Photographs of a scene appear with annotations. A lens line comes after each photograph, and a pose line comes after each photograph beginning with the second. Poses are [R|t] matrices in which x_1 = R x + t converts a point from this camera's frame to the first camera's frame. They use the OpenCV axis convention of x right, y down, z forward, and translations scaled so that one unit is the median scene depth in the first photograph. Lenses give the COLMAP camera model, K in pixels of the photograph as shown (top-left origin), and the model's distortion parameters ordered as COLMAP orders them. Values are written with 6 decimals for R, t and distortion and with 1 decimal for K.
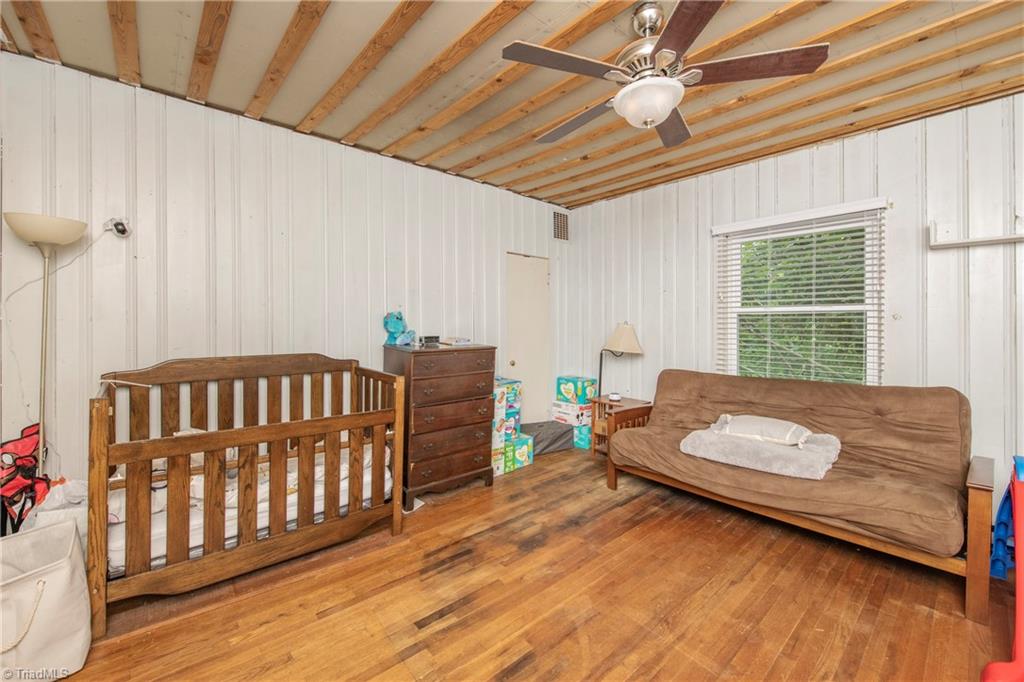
lens RADIAL K [[419.7, 0, 515.8], [0, 419.7, 326.0], [0, 0, 1]] dist [0.001657, -0.000790]
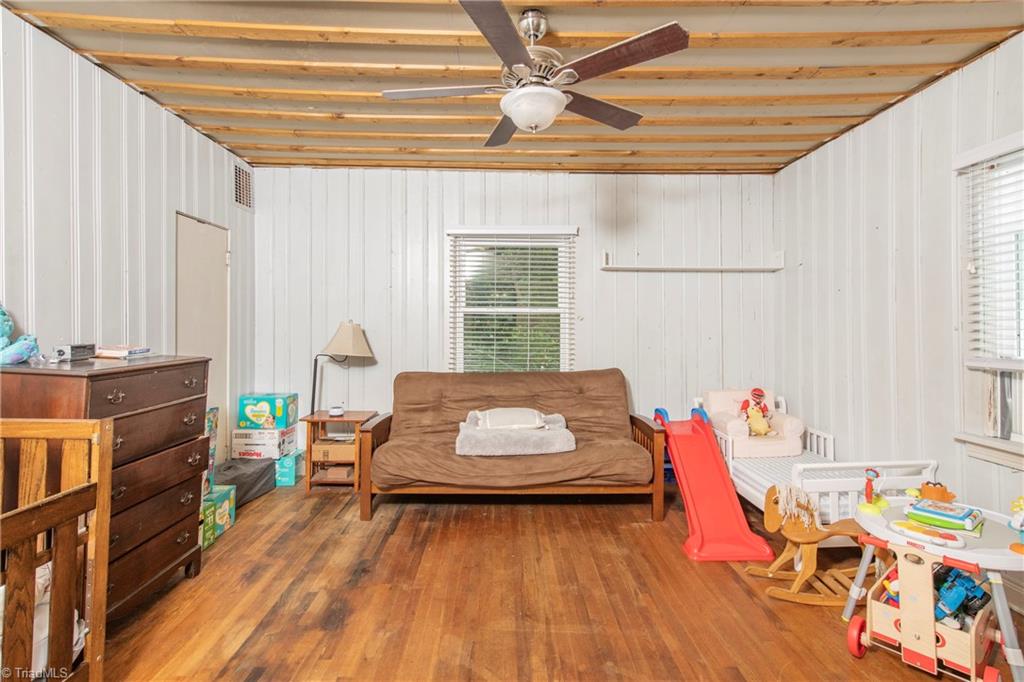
lens RADIAL K [[484.1, 0, 514.1], [0, 484.1, 320.3], [0, 0, 1]] dist [0.014943, -0.002087]
pose [[0.644462, 0.004867, 0.764621, -0.351888], [0.000398, 0.999977, -0.006701, -0.004285], [-0.764636, 0.004623, 0.644446, 0.159747]]
